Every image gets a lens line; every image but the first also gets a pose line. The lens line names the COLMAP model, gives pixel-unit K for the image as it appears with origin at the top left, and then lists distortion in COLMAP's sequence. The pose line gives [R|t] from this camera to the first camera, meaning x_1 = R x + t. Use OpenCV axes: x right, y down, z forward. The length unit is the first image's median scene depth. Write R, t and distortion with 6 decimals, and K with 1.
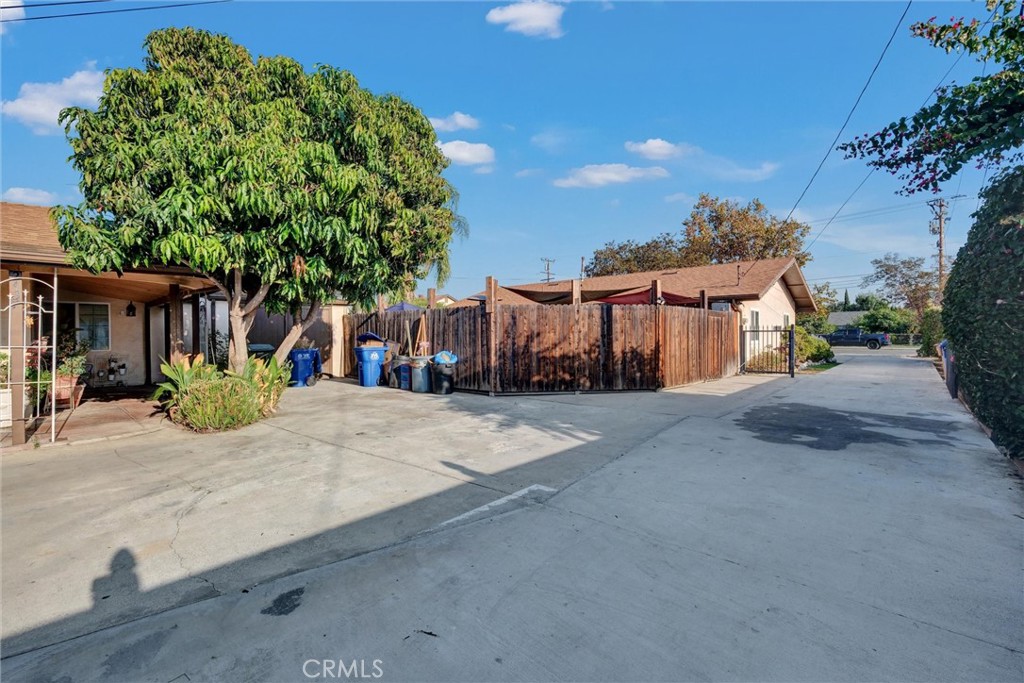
lens RADIAL K [[444.0, 0, 511.0], [0, 444.0, 336.6], [0, 0, 1]] dist [-0.003661, -0.000107]
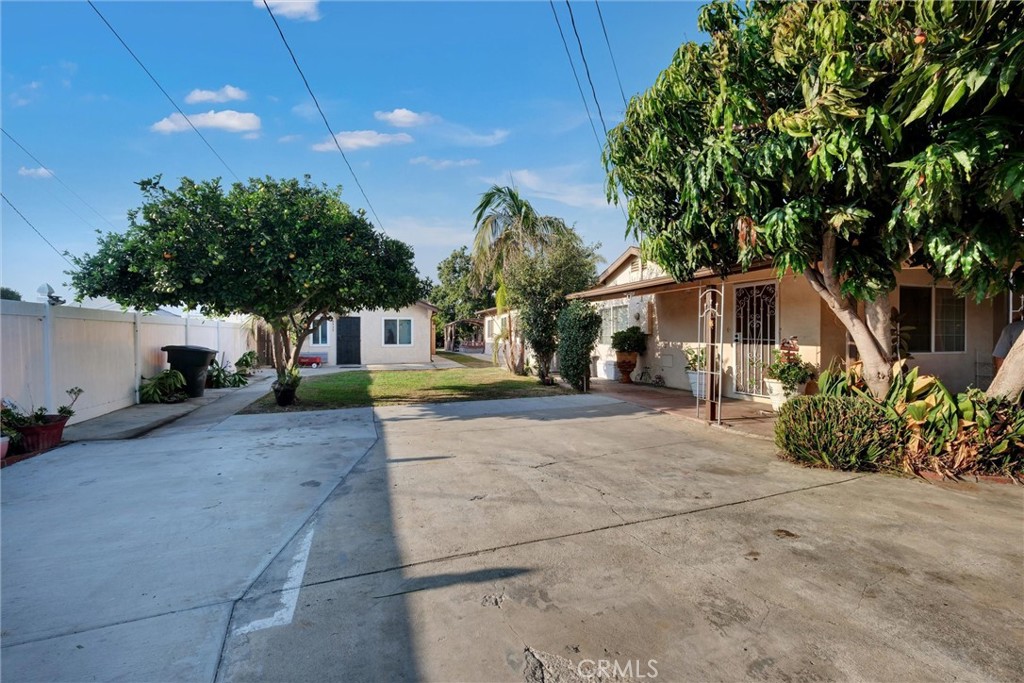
lens RADIAL K [[444.0, 0, 511.3], [0, 444.0, 337.8], [0, 0, 1]] dist [-0.003661, -0.000107]
pose [[-0.493069, 0.014540, -0.869869, 0.418409], [0.001704, 0.999875, 0.015747, -0.021359], [0.869989, 0.006282, -0.493032, 1.622443]]
